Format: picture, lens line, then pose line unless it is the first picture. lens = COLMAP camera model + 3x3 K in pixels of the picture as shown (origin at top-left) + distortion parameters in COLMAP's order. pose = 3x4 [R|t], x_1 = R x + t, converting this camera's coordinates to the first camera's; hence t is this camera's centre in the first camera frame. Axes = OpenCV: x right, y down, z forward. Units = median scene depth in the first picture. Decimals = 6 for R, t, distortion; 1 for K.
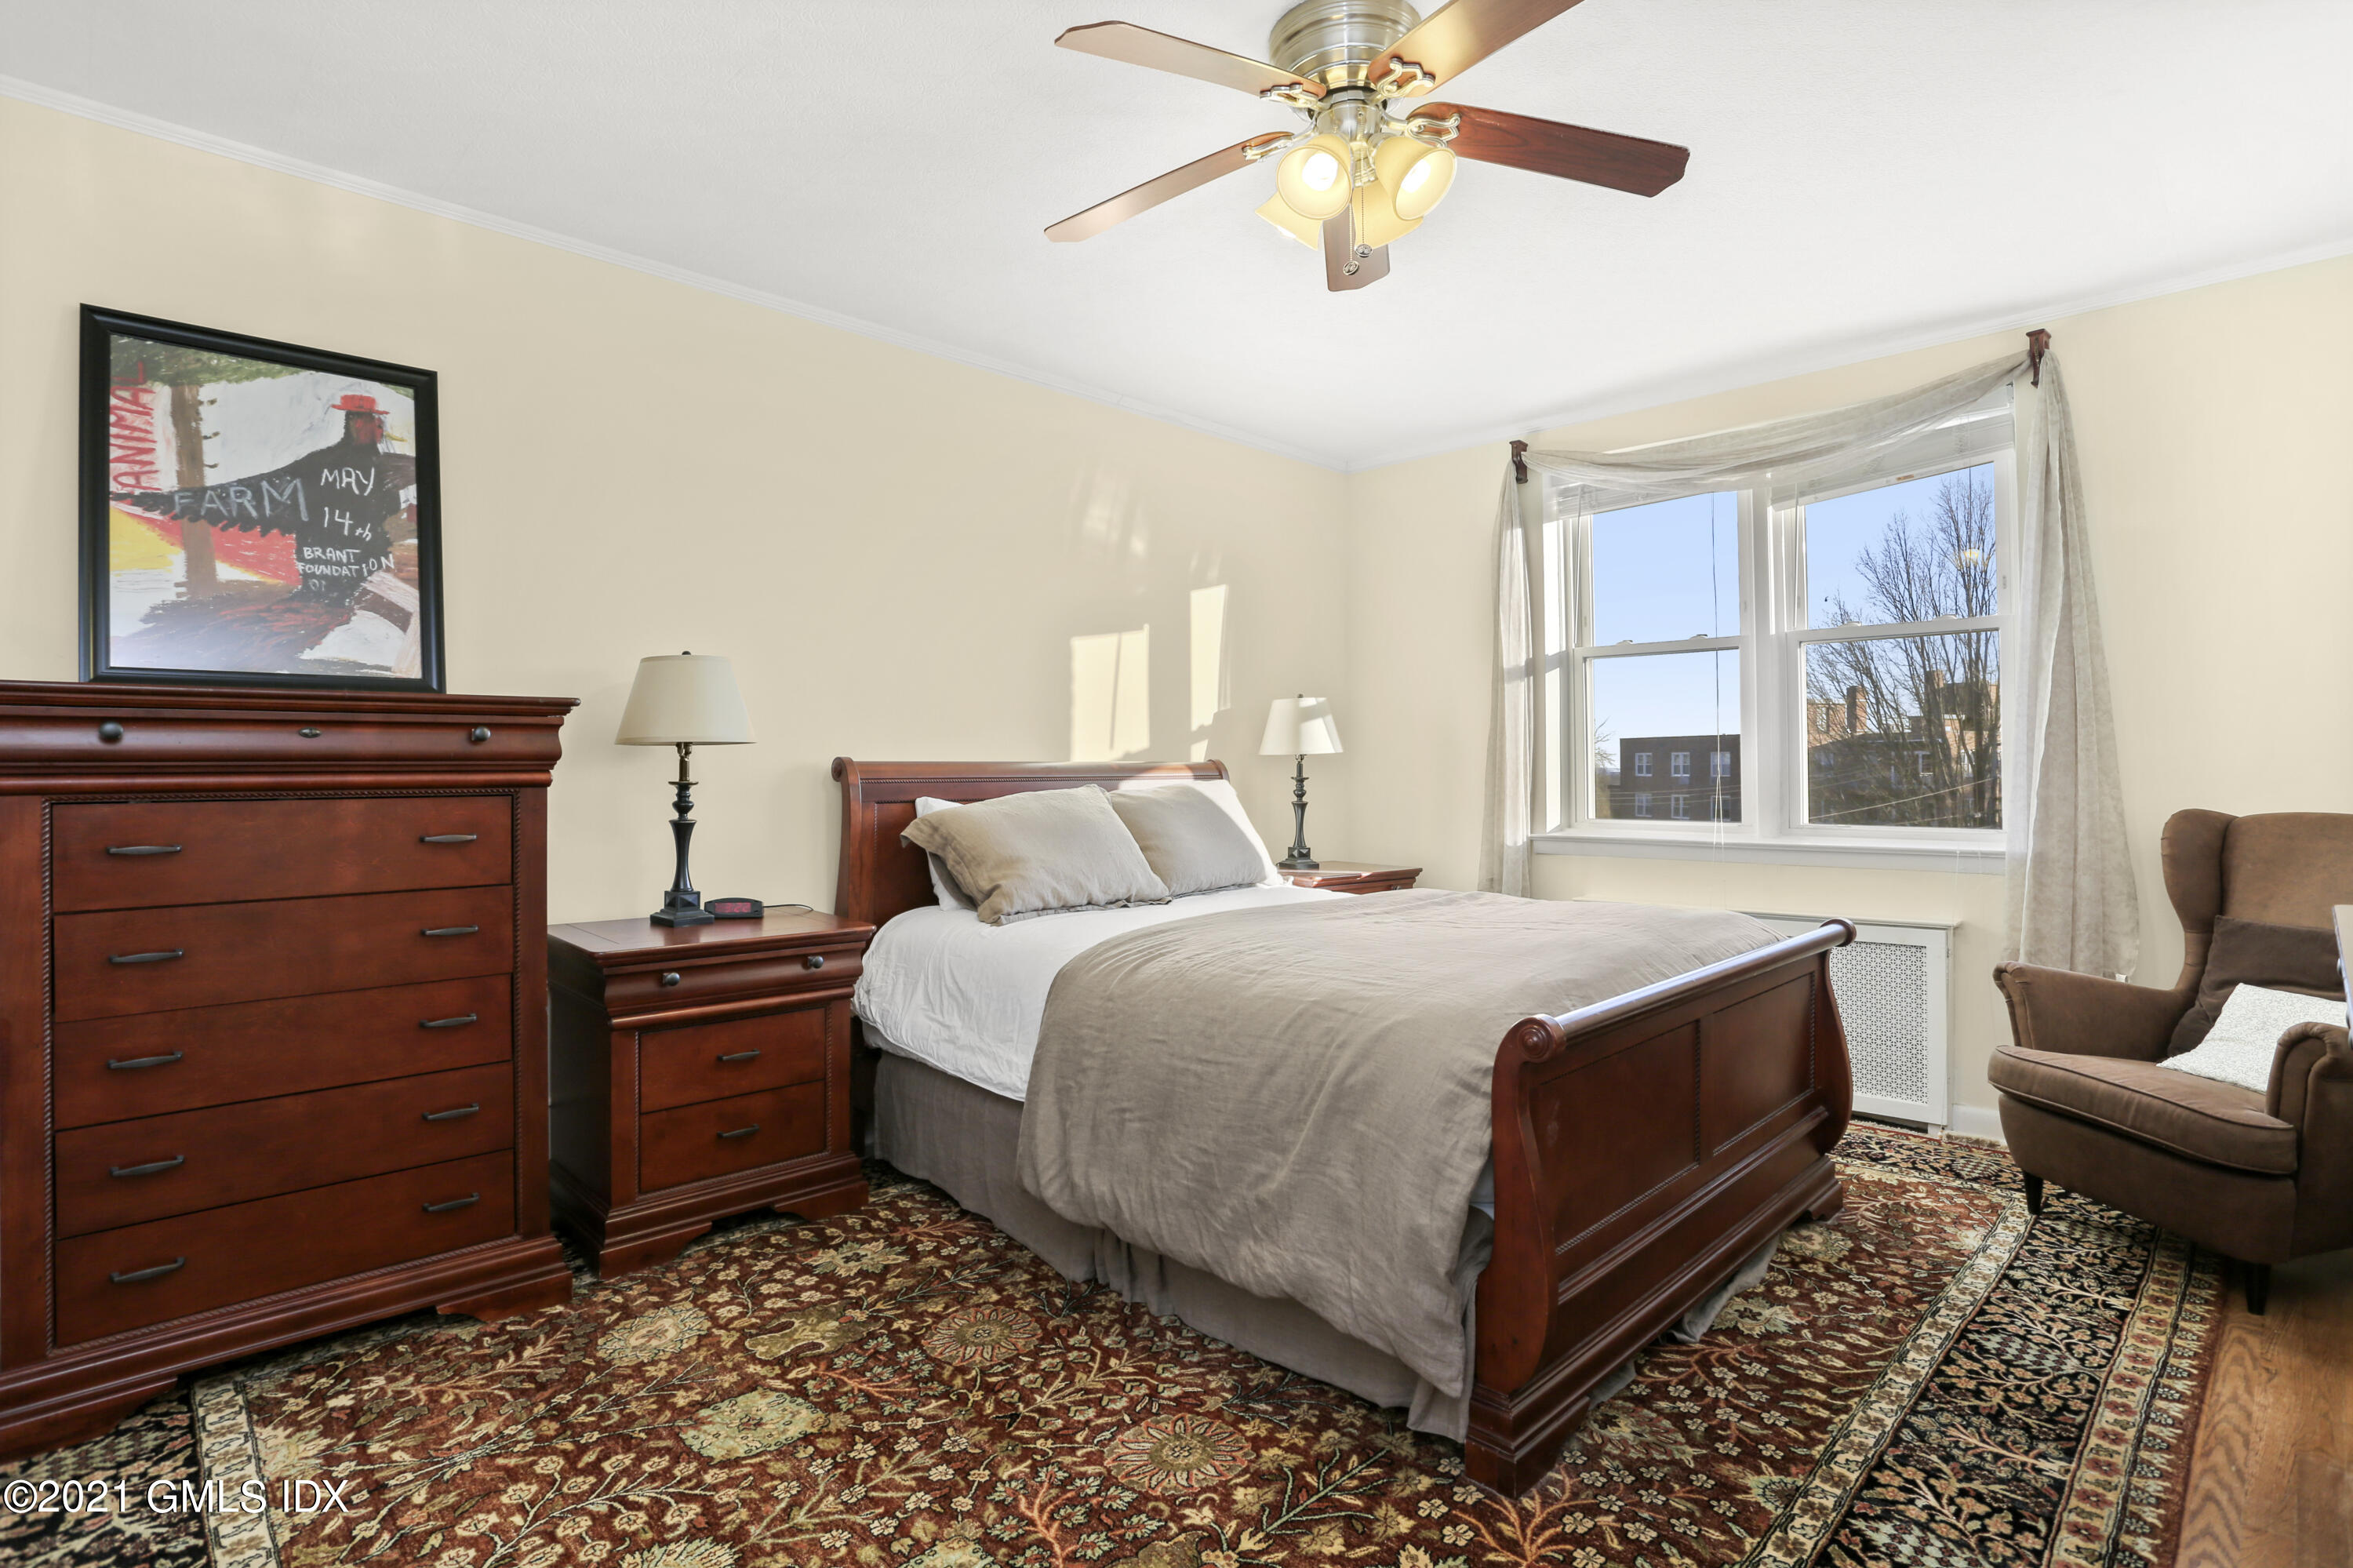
lens RADIAL K [[1153.6, 0, 1156.4], [0, 1153.6, 812.1], [0, 0, 1]] dist [-0.085958, 0.041807]
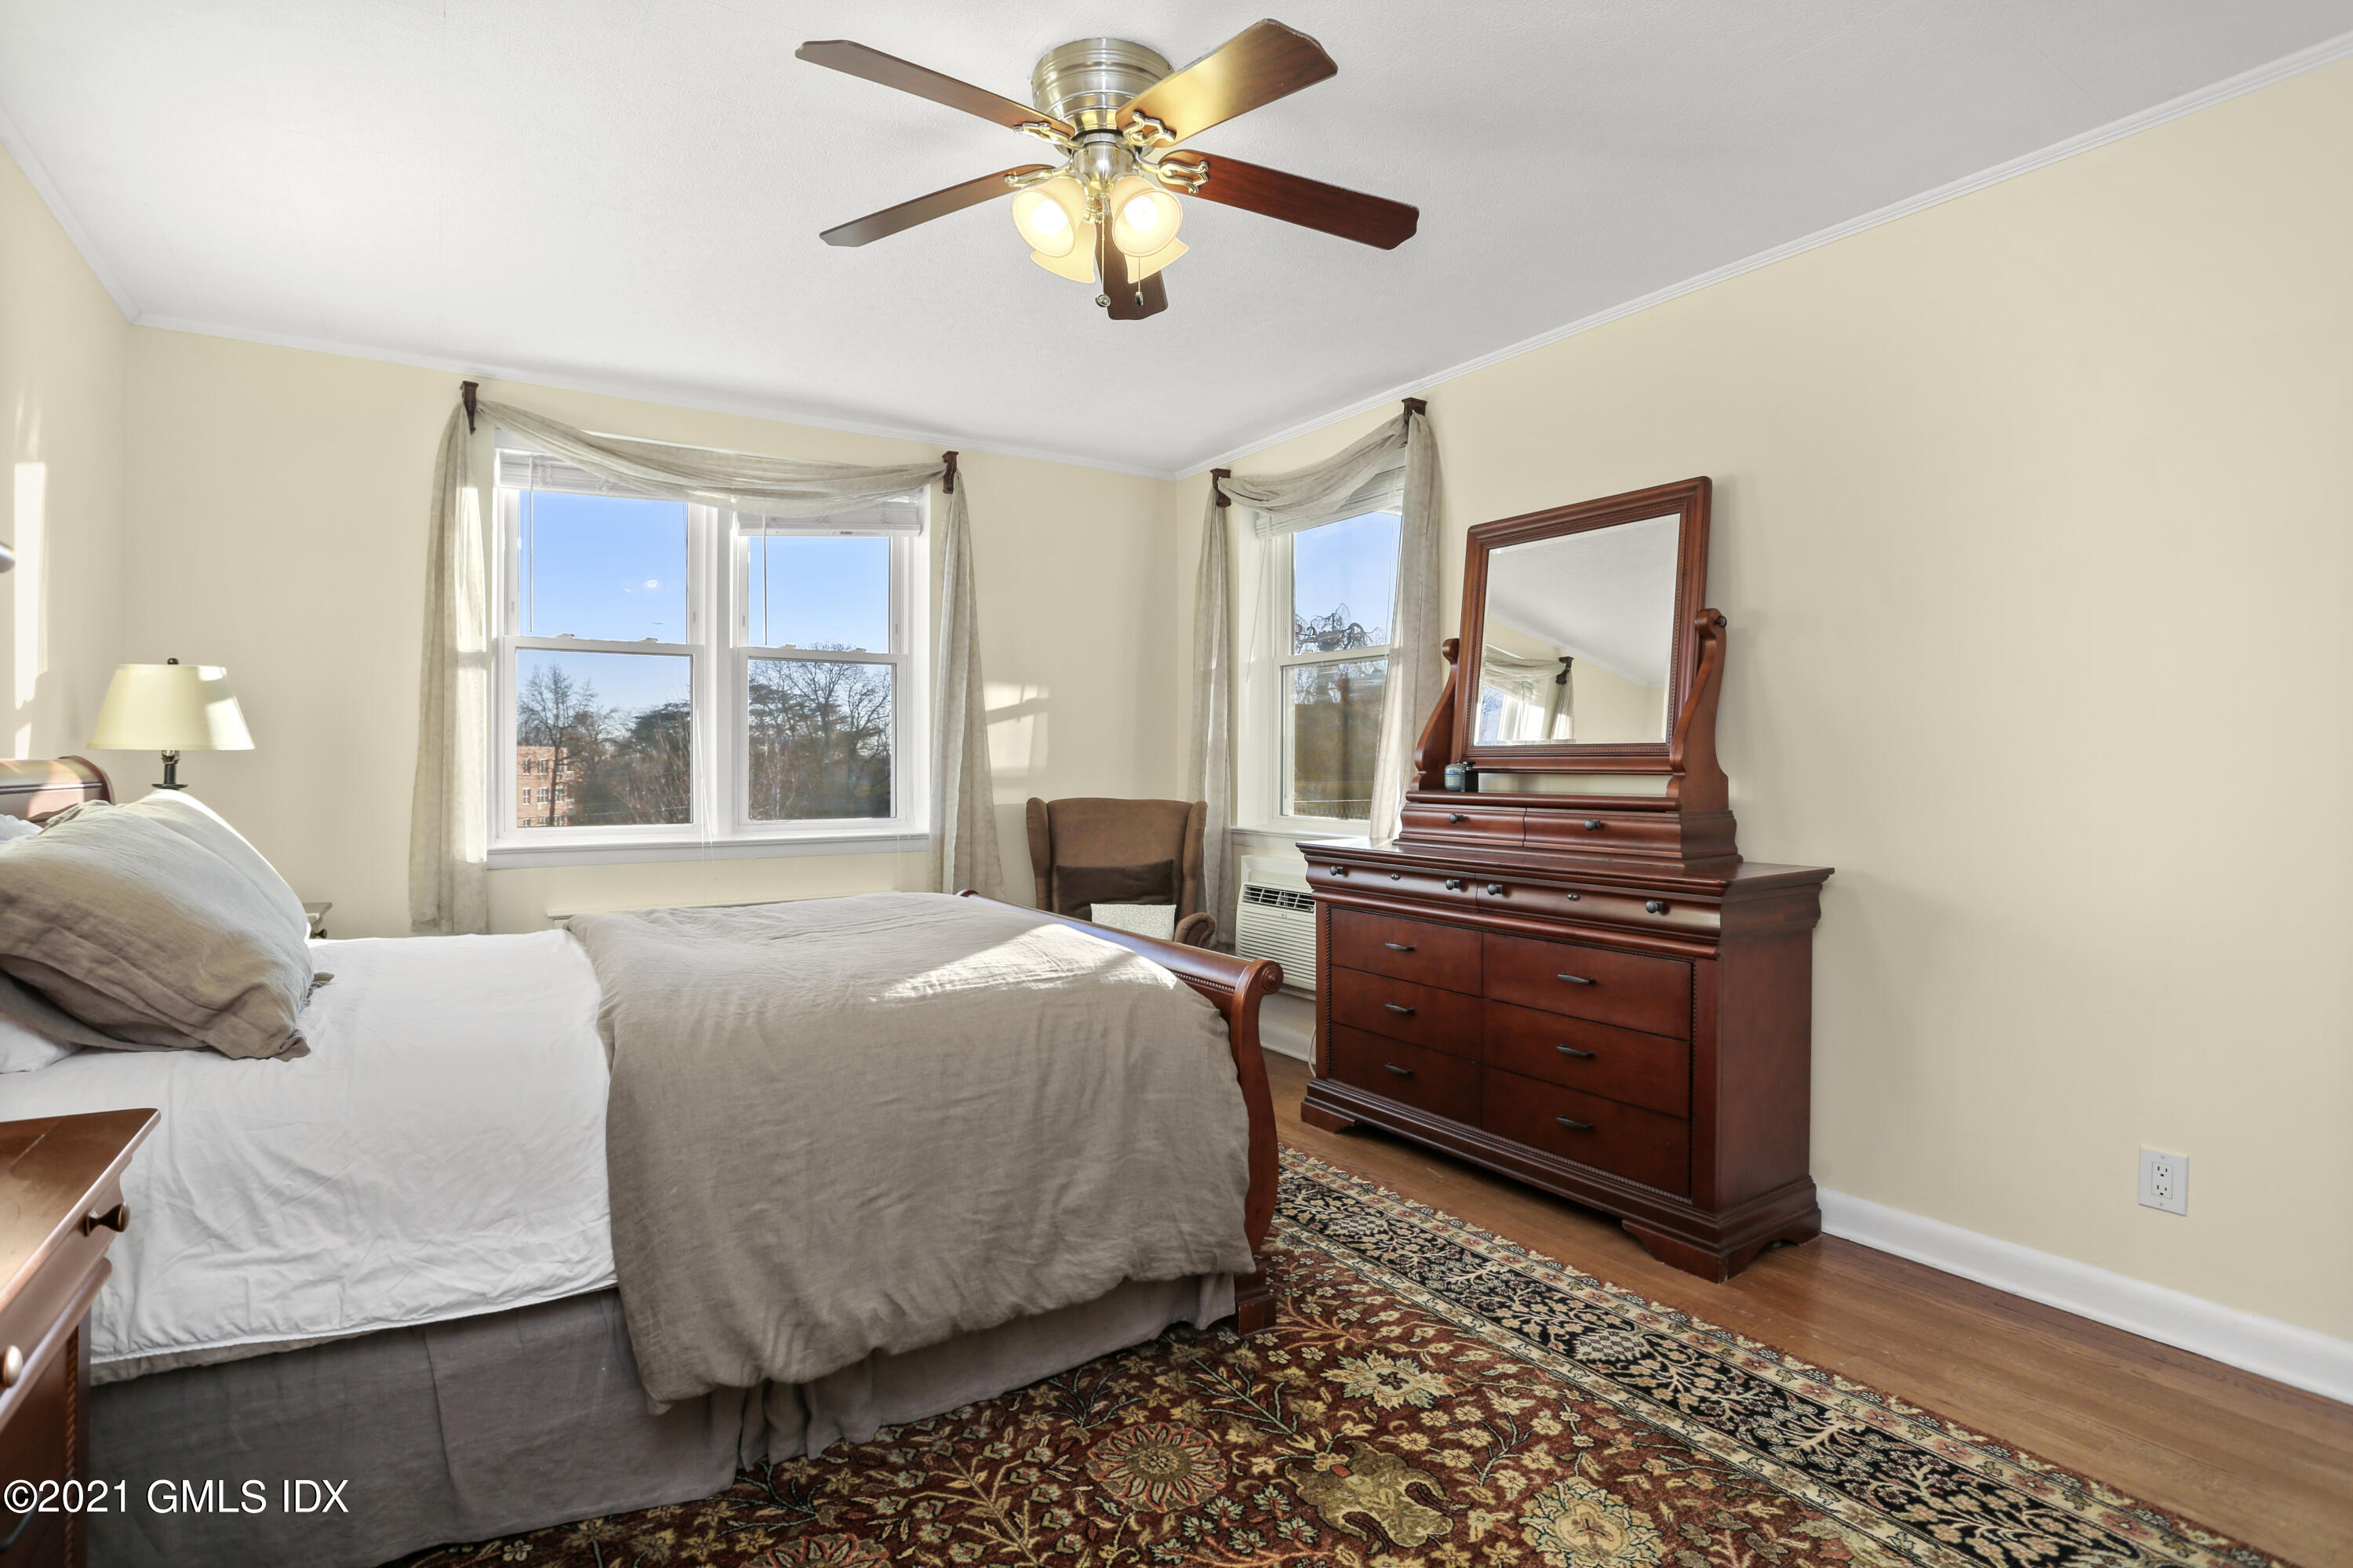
lens RADIAL K [[1153.6, 0, 1156.4], [0, 1153.6, 812.1], [0, 0, 1]] dist [-0.085958, 0.041807]
pose [[0.200955, -0.032291, 0.979068, -0.859807], [0.034026, 0.999084, 0.025967, -0.027416], [-0.979009, 0.028095, 0.201869, 0.725646]]
